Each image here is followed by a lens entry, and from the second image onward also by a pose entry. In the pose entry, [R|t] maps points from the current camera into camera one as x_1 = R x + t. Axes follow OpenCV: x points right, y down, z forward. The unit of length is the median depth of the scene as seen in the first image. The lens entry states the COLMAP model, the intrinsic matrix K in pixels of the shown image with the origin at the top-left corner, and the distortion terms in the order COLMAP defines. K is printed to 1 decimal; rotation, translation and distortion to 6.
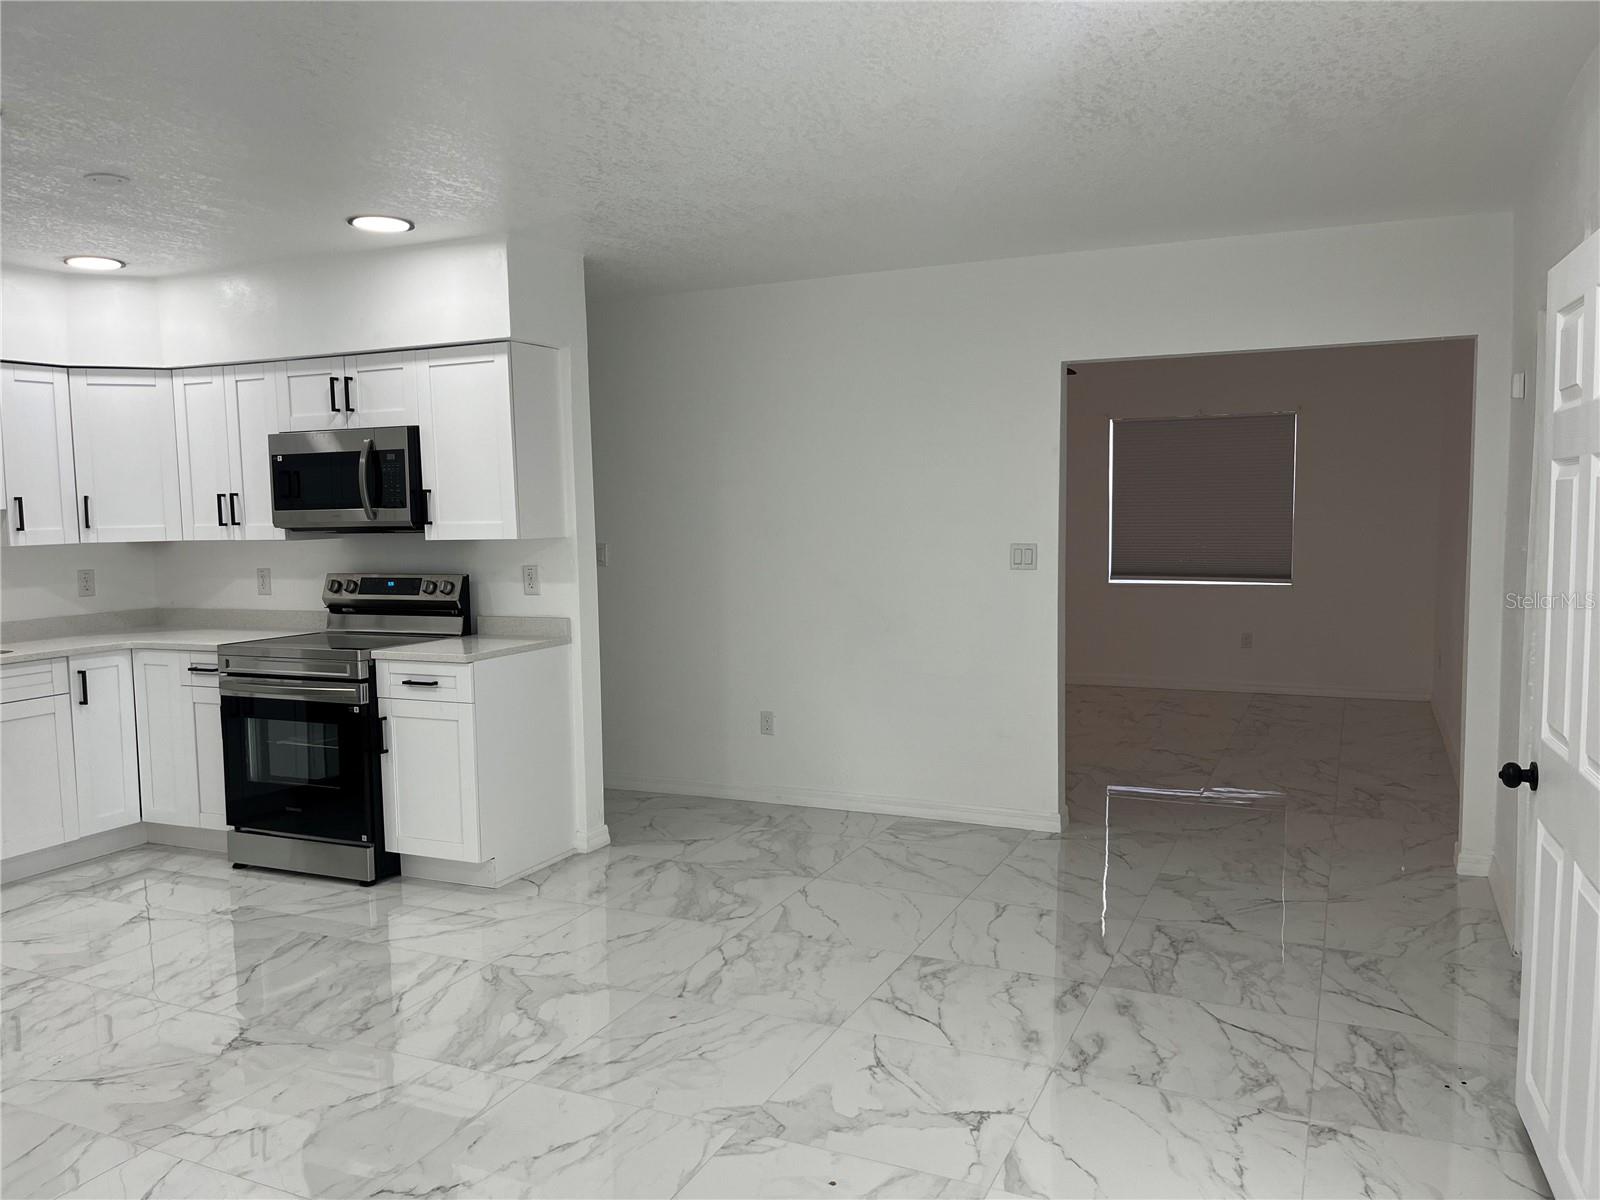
lens RADIAL K [[1212.1, 0, 796.7], [0, 1212.1, 611.3], [0, 0, 1]] dist [0.049831, -0.060076]
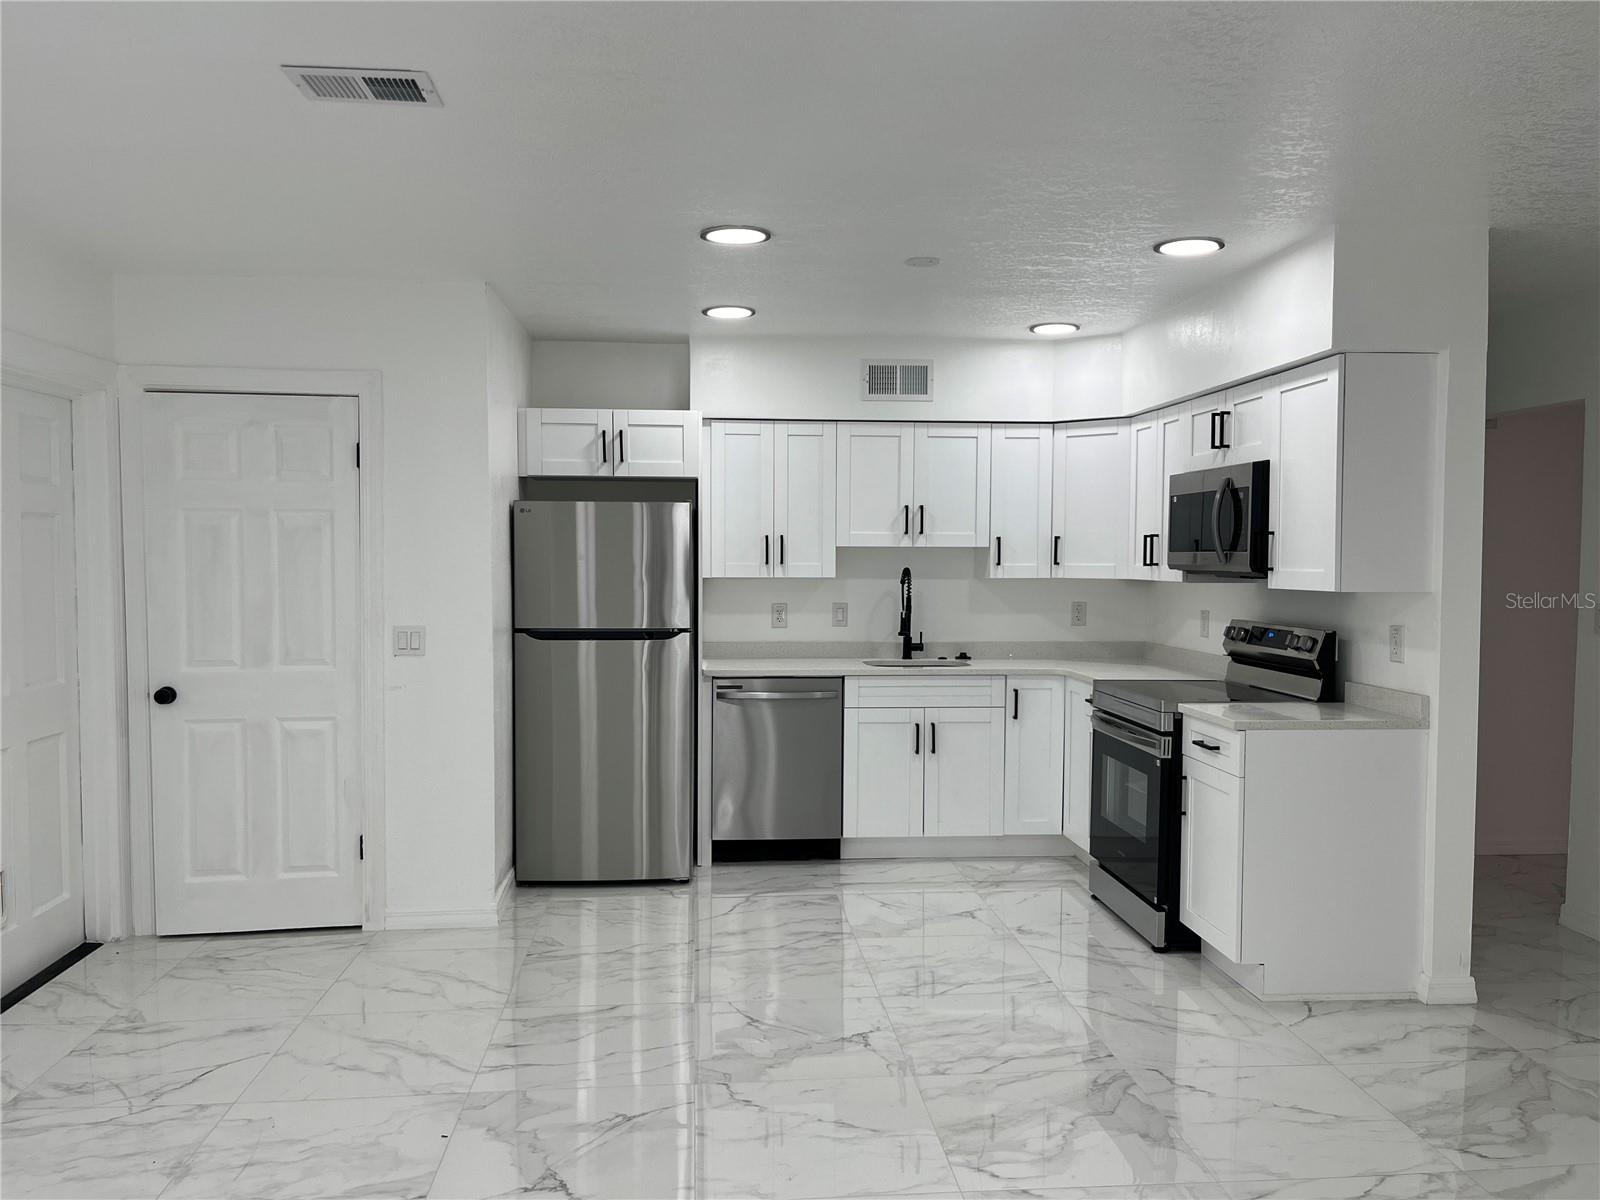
lens RADIAL K [[1212.1, 0, 801.5], [0, 1212.1, 608.3], [0, 0, 1]] dist [0.049831, -0.060076]
pose [[0.496898, 0.060220, -0.865717, 0.296144], [-0.088831, 0.995879, 0.018287, -0.029990], [0.863250, 0.067816, 0.500200, 0.262868]]
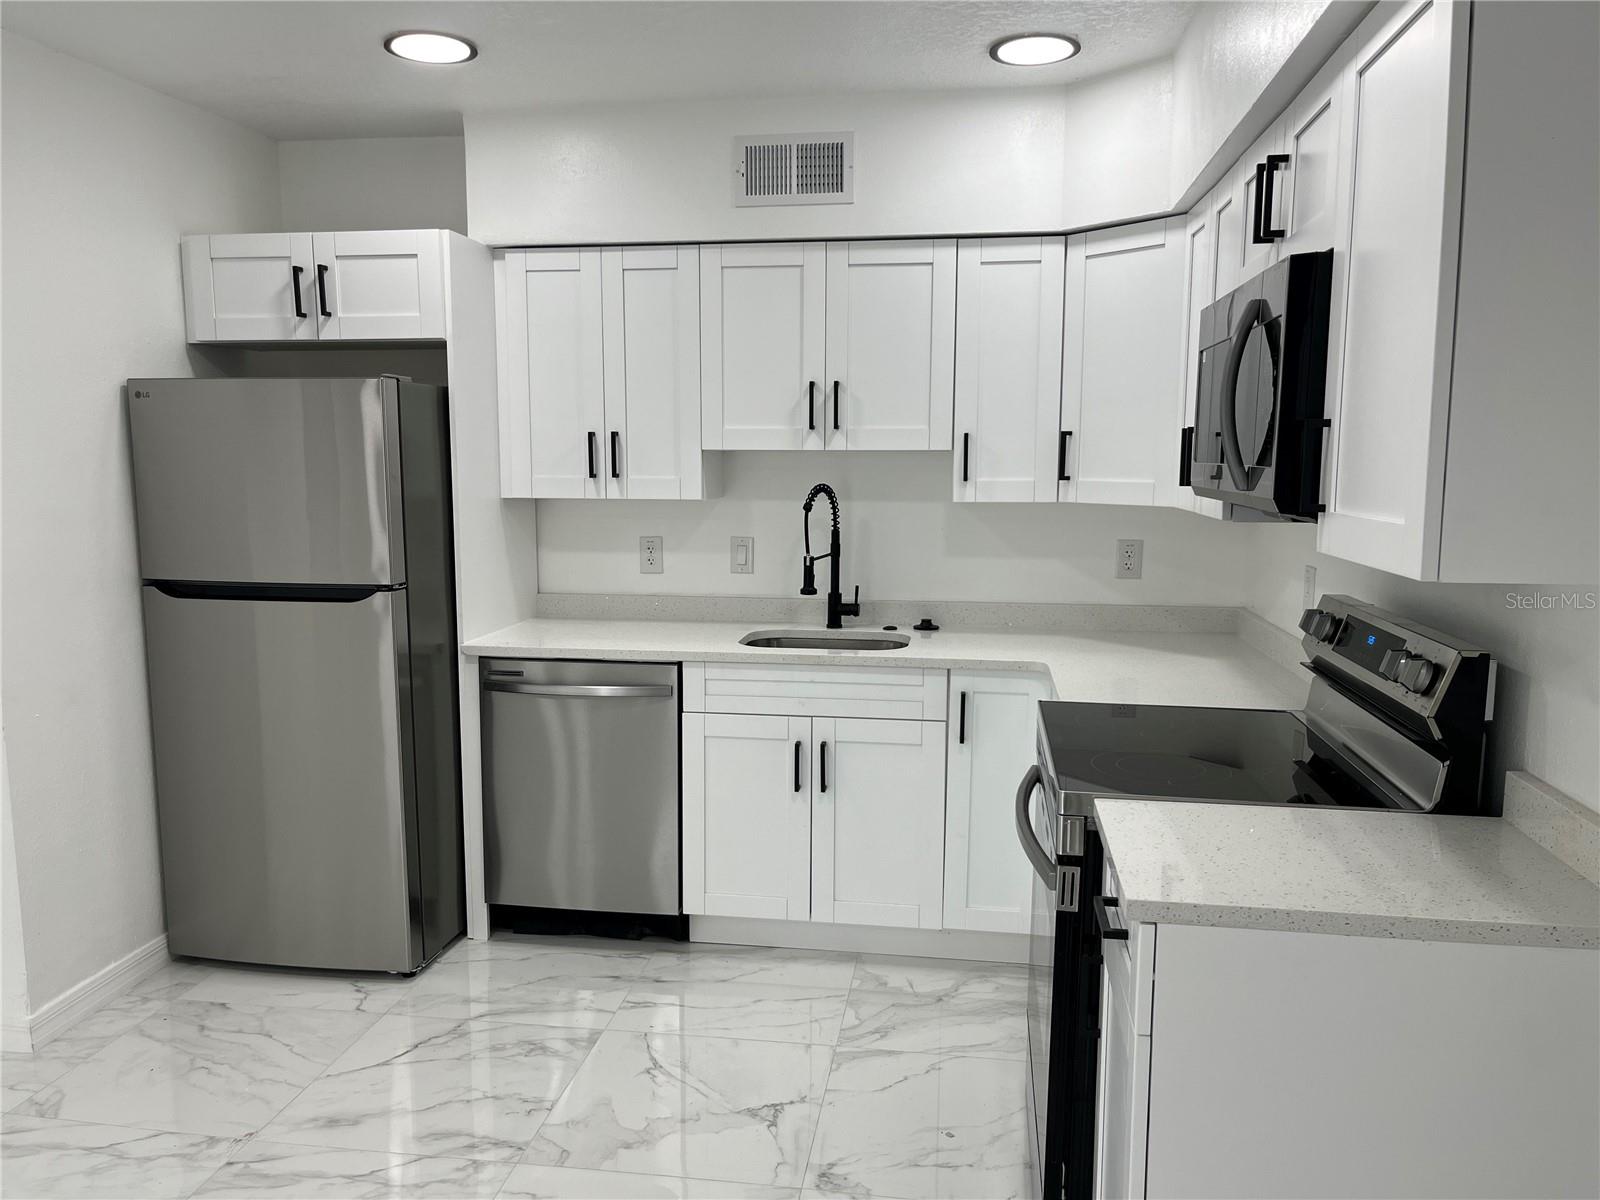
lens RADIAL K [[1212.1, 0, 797.8], [0, 1212.1, 616.3], [0, 0, 1]] dist [0.049831, -0.060076]
pose [[0.278249, 0.150990, -0.948567, 0.019215], [-0.090866, 0.987276, 0.130498, -0.073778], [0.956201, 0.049882, 0.288429, 0.732013]]
